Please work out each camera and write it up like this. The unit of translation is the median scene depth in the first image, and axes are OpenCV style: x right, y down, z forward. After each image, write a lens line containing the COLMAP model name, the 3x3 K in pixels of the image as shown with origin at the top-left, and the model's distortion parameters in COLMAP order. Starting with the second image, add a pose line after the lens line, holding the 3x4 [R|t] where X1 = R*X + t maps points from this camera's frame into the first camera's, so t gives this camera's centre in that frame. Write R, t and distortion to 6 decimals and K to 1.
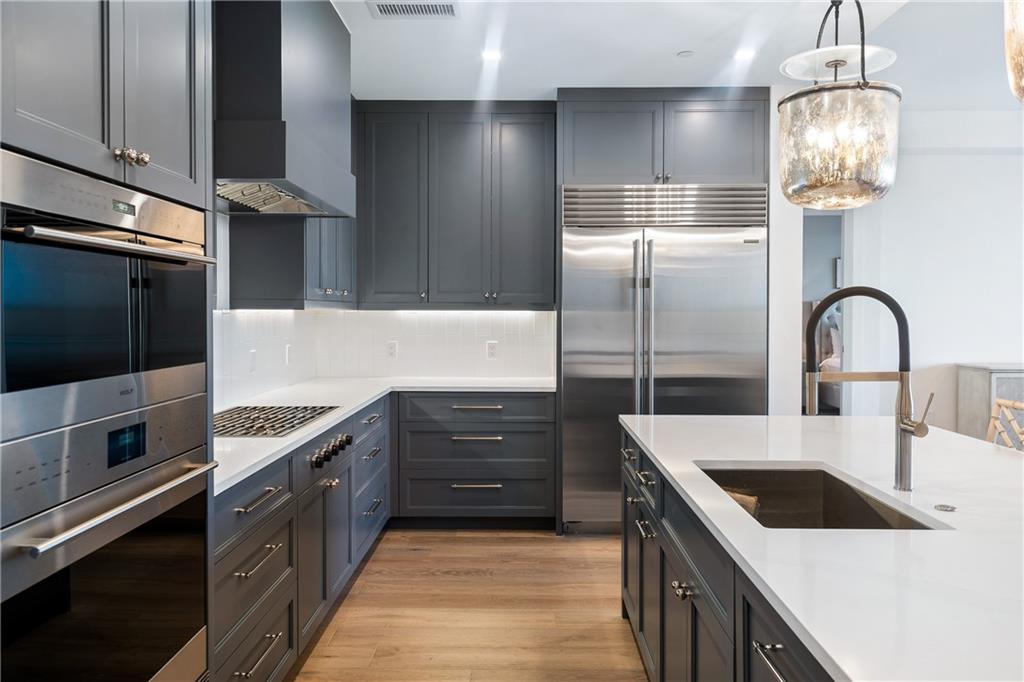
lens RADIAL K [[759.8, 0, 502.4], [0, 759.8, 325.8], [0, 0, 1]] dist [-0.005371, 0.002984]
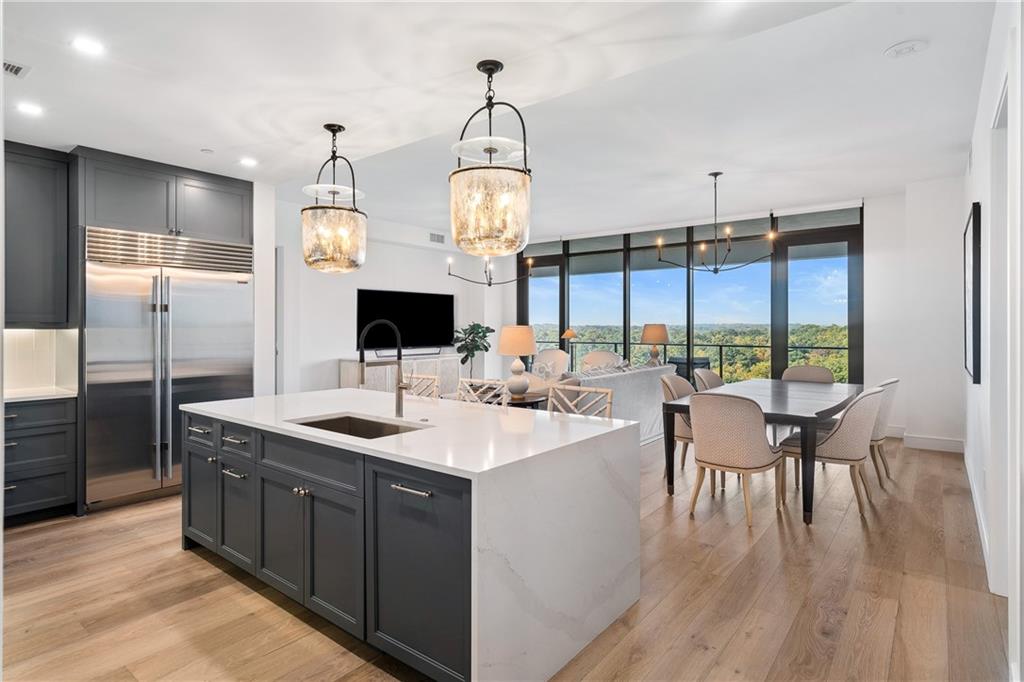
lens RADIAL K [[528.4, 0, 514.3], [0, 528.4, 327.7], [0, 0, 1]] dist [-0.000810, -0.002058]
pose [[0.601042, -0.001389, 0.799216, -0.184565], [0.014713, 0.999848, -0.009328, -0.004184], [-0.799082, 0.017365, 0.600972, -0.053944]]
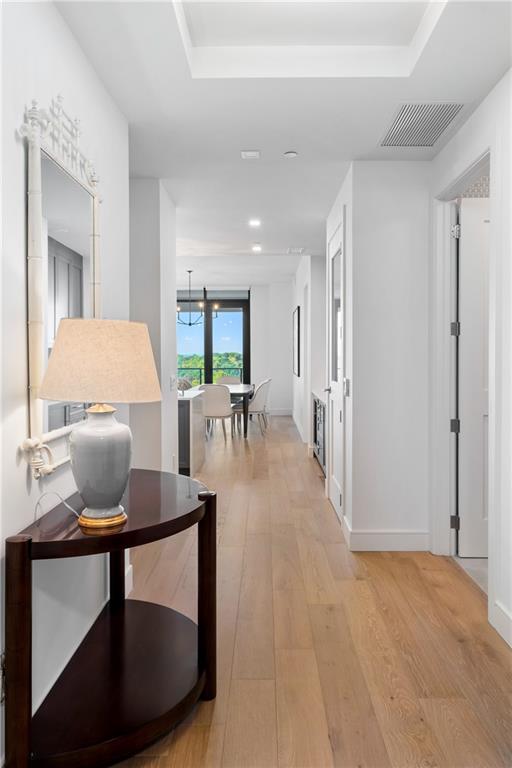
lens RADIAL K [[553.7, 0, 254.8], [0, 553.7, 383.3], [0, 0, 1]] dist [0.002271, 0.000063]
pose [[-0.010942, -0.048710, 0.998753, -1.374799], [0.017934, 0.998643, 0.048901, -0.002826], [-0.999779, 0.018447, -0.010054, 0.070865]]
